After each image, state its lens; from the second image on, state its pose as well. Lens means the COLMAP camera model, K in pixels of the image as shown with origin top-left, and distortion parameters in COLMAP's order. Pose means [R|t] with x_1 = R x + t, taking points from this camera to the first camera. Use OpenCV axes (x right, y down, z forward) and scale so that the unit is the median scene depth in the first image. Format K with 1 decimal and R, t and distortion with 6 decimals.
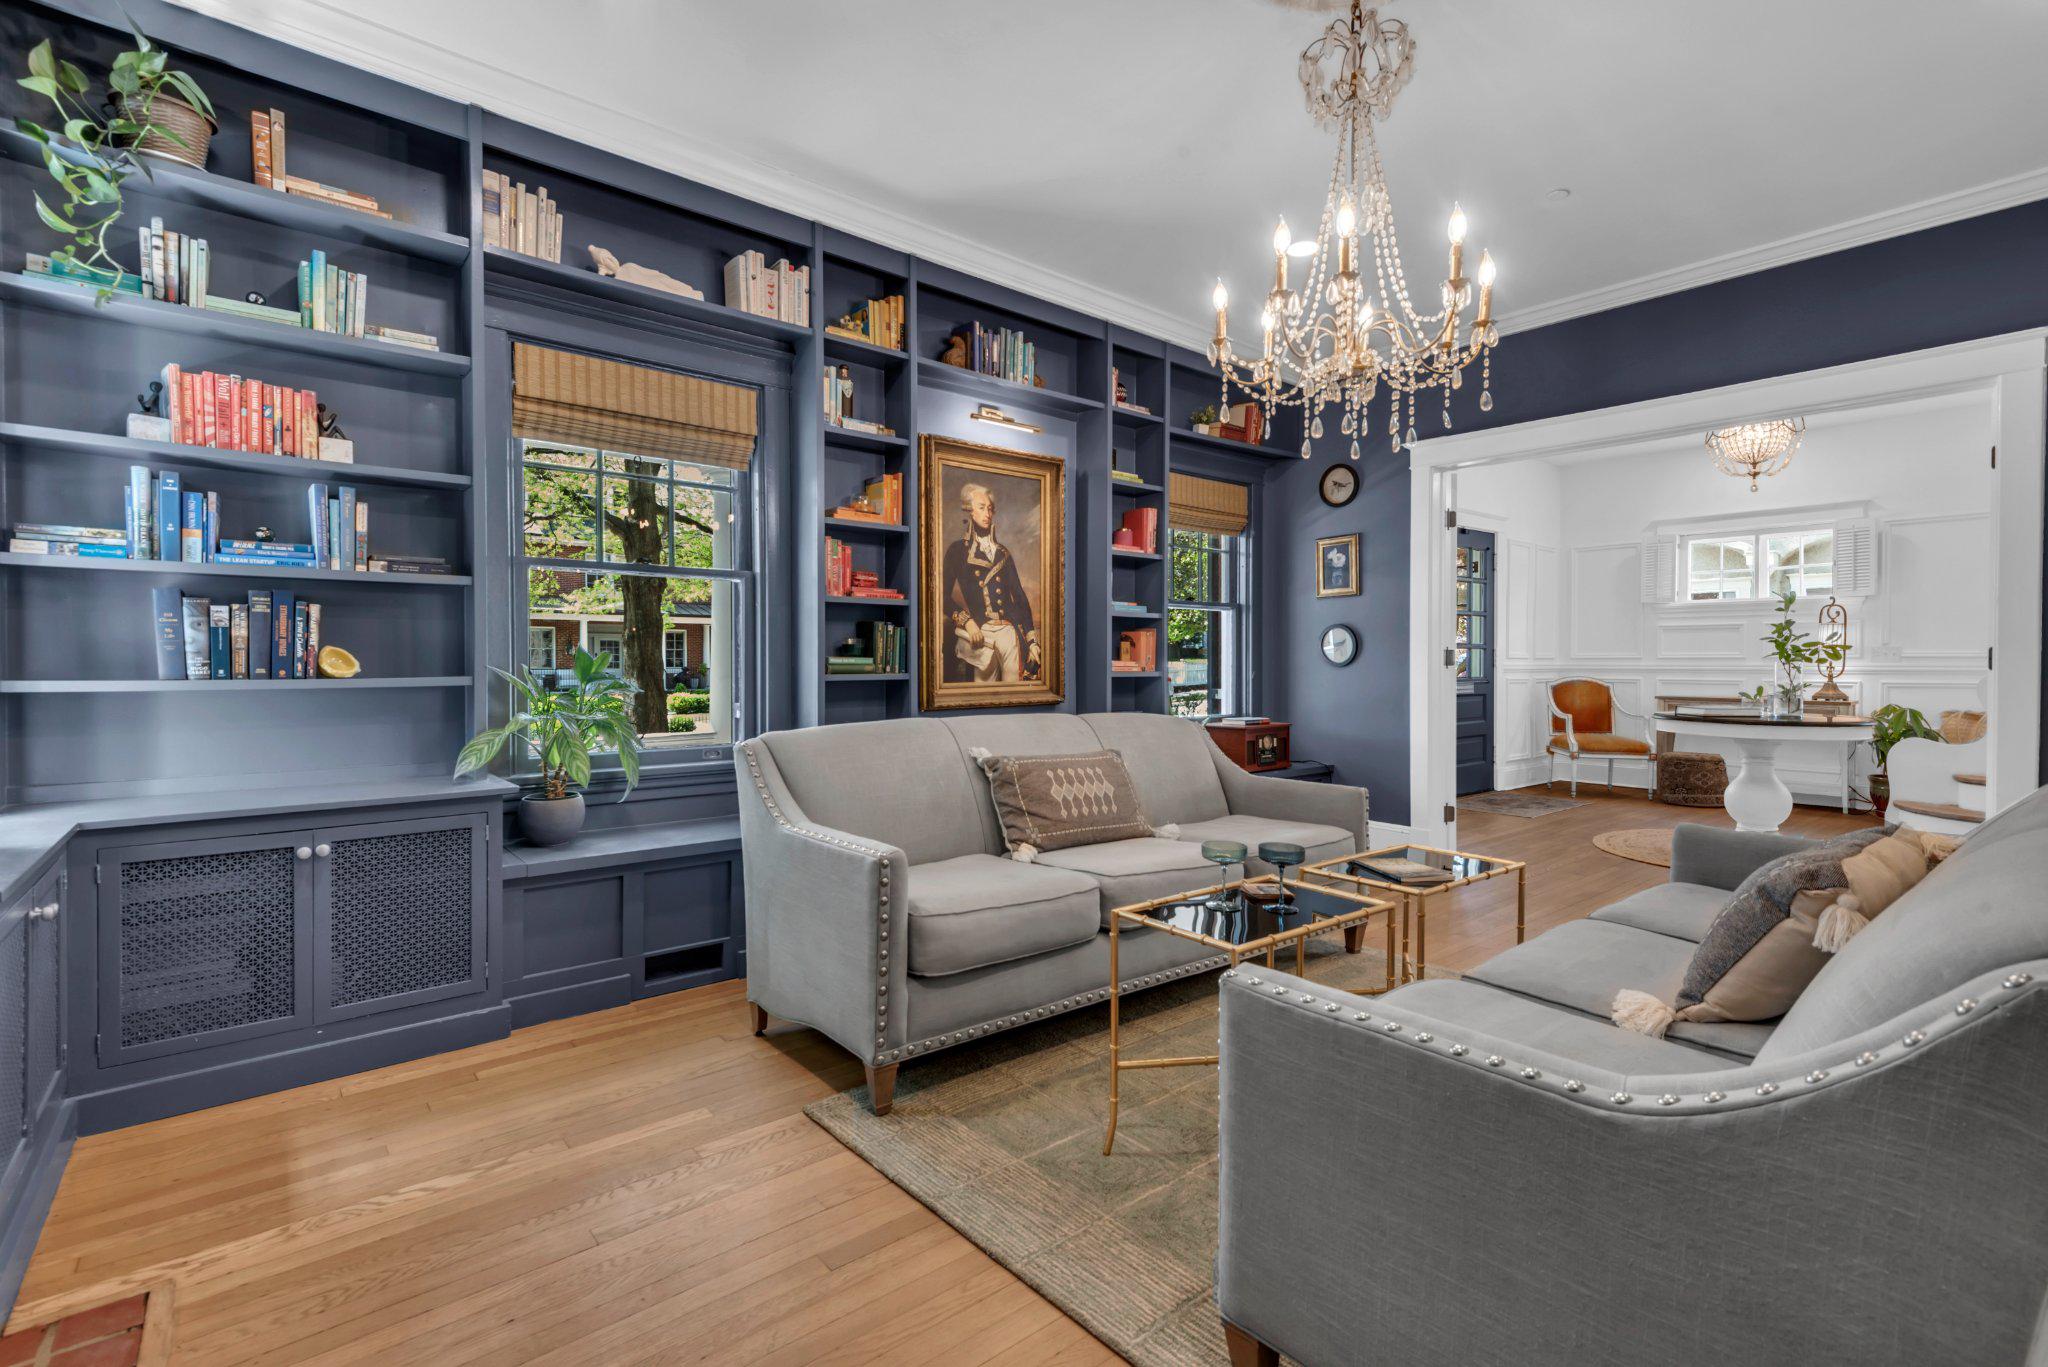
lens RADIAL K [[920.3, 0, 1008.7], [0, 920.3, 672.8], [0, 0, 1]] dist [0.030046, -0.013459]
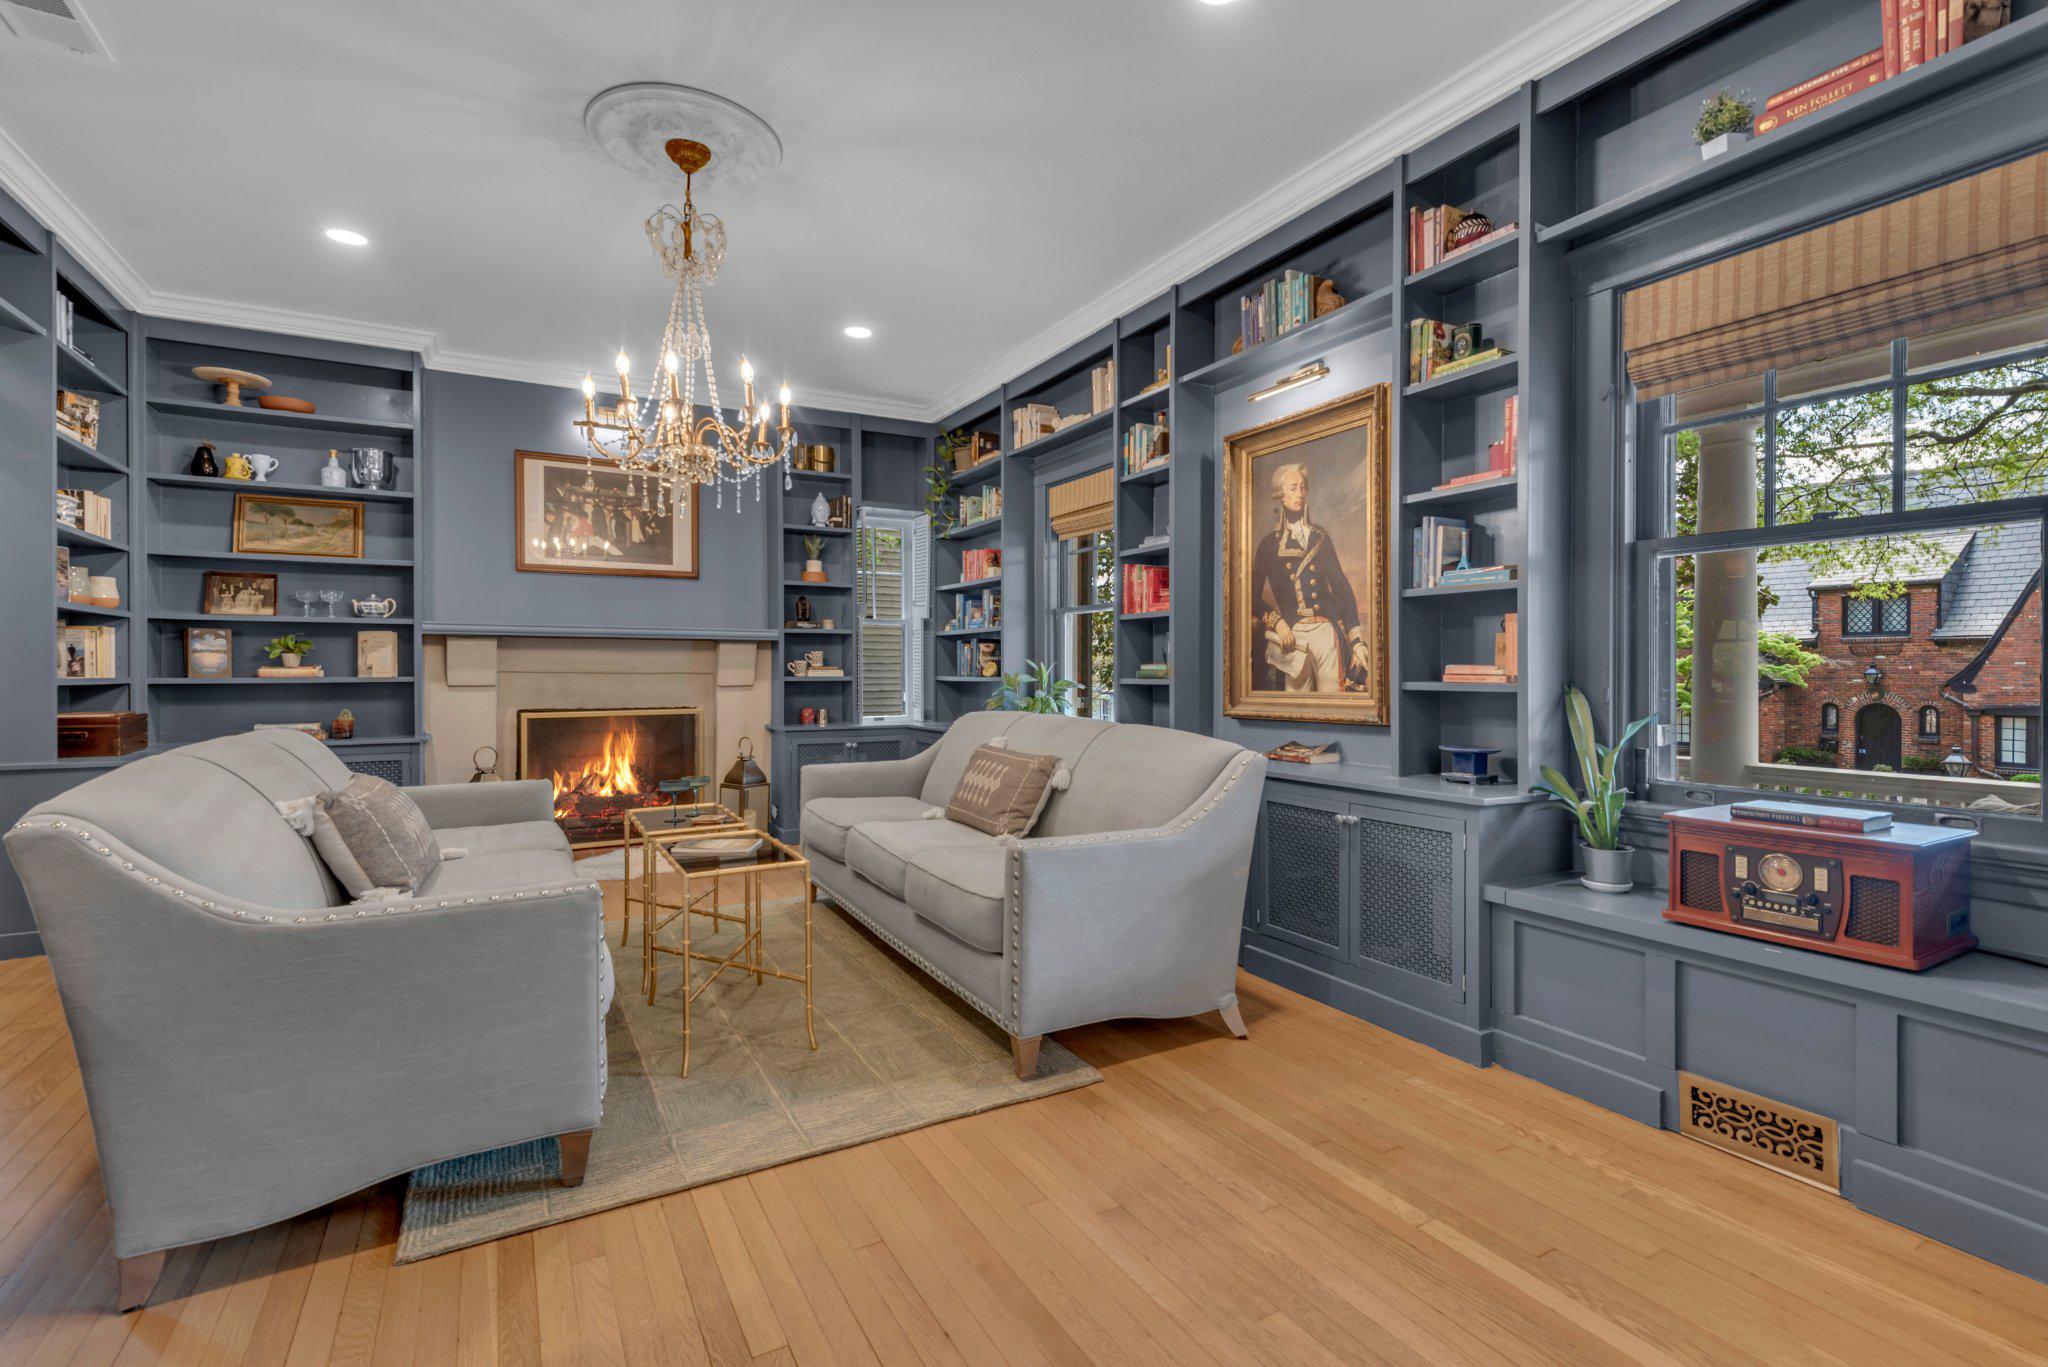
lens RADIAL K [[920.3, 0, 1015.9], [0, 920.3, 667.8], [0, 0, 1]] dist [0.030046, -0.013459]
pose [[-0.172701, -0.005458, -0.984959, 0.752303], [-0.012620, 0.999915, -0.003329, -0.005149], [0.984894, 0.011855, -0.172755, 0.781283]]
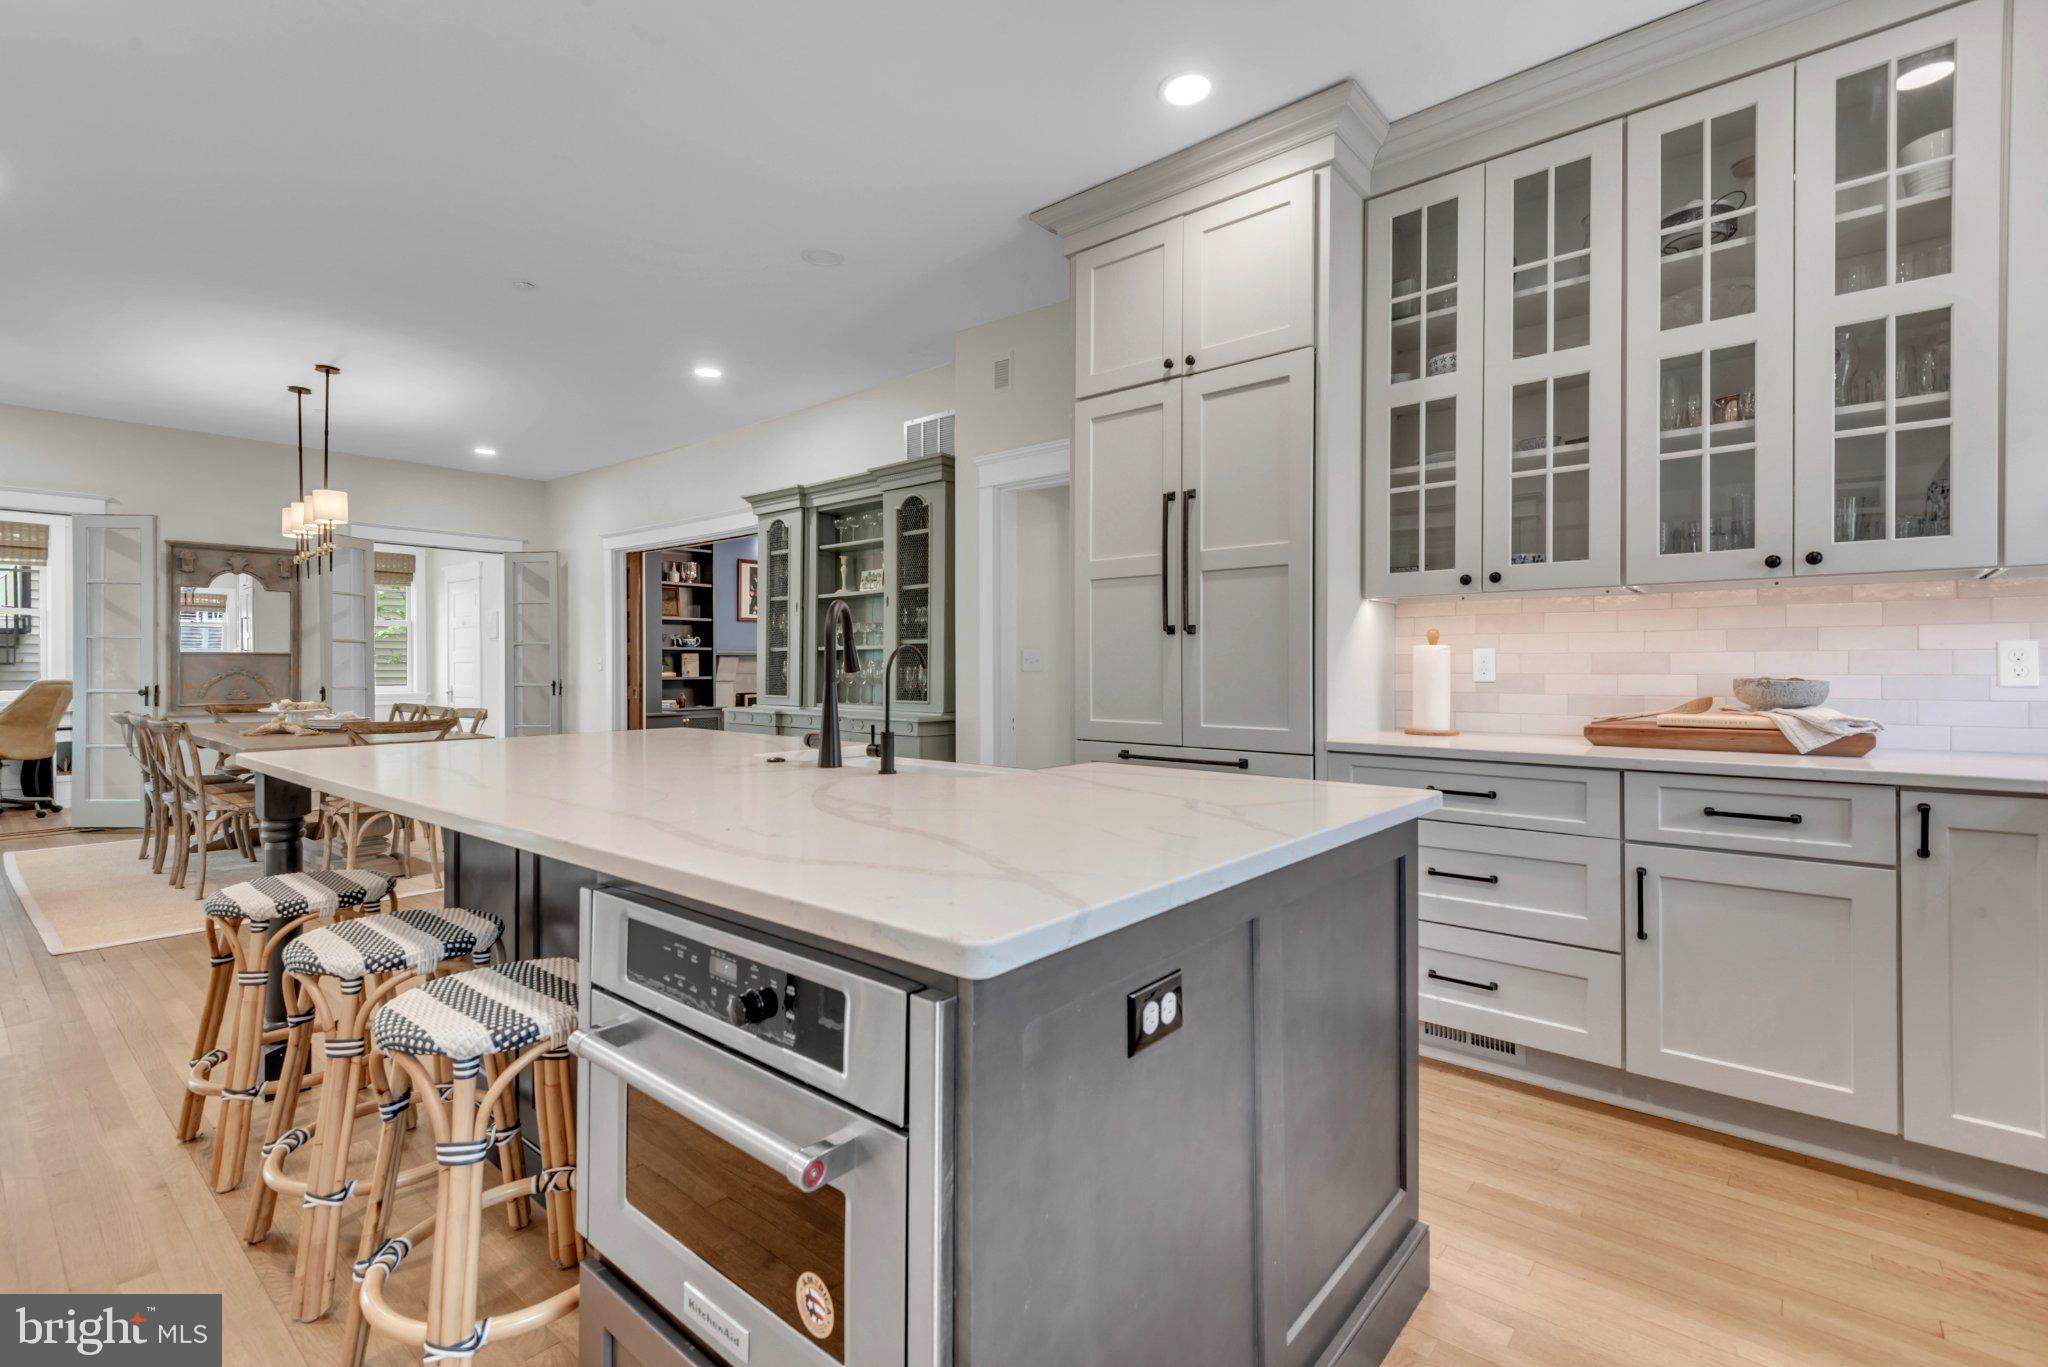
lens RADIAL K [[920.3, 0, 1037.4], [0, 920.3, 669.6], [0, 0, 1]] dist [0.030046, -0.013459]
pose [[0.188346, 0.000528, -0.982103, 1.952636], [-0.011360, 0.999934, -0.001641, -0.010132], [0.982037, 0.011466, 0.188339, 0.287399]]
